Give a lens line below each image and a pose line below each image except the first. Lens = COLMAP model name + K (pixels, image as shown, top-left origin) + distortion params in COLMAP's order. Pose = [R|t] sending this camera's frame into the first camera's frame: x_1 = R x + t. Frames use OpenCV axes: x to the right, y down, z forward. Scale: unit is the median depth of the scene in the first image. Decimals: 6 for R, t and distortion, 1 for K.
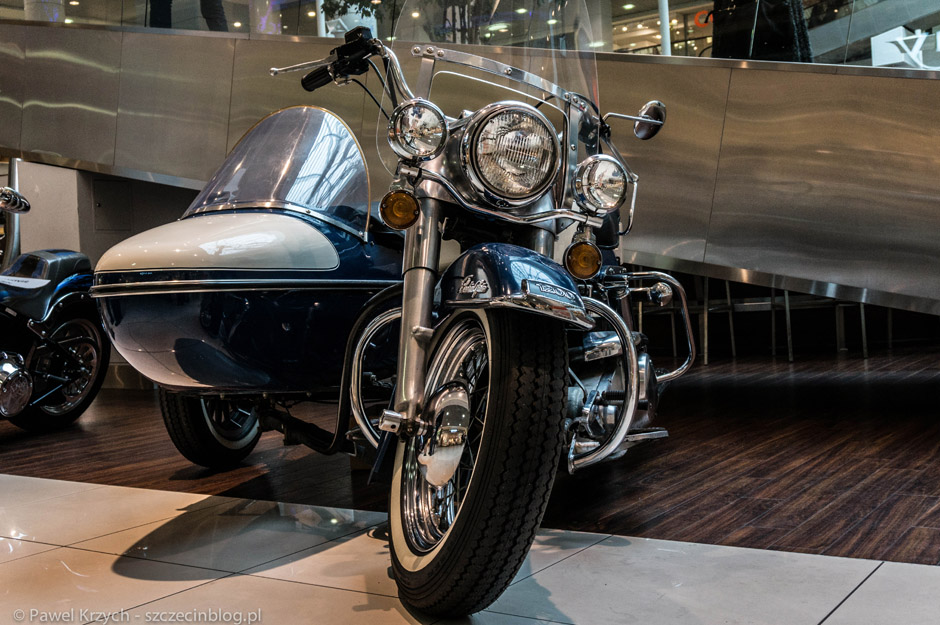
lens RADIAL K [[1094.4, 0, 470.0], [0, 1094.4, 312.5], [0, 0, 1]] dist [0.008537, 0.010200]
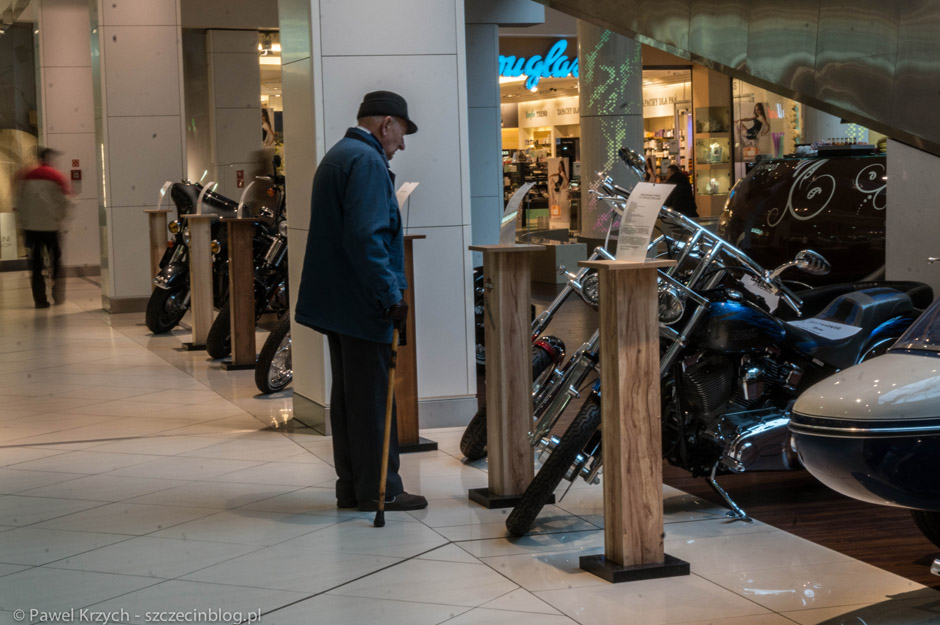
lens RADIAL K [[2035.9, 0, 470.0], [0, 2035.9, 312.5], [0, 0, 1]] dist [0.021448, 0.232881]
pose [[0.779159, 0.080603, -0.621623, 0.453428], [-0.036403, 0.995843, 0.083498, -0.179188], [0.625769, -0.042429, 0.778854, -0.594439]]
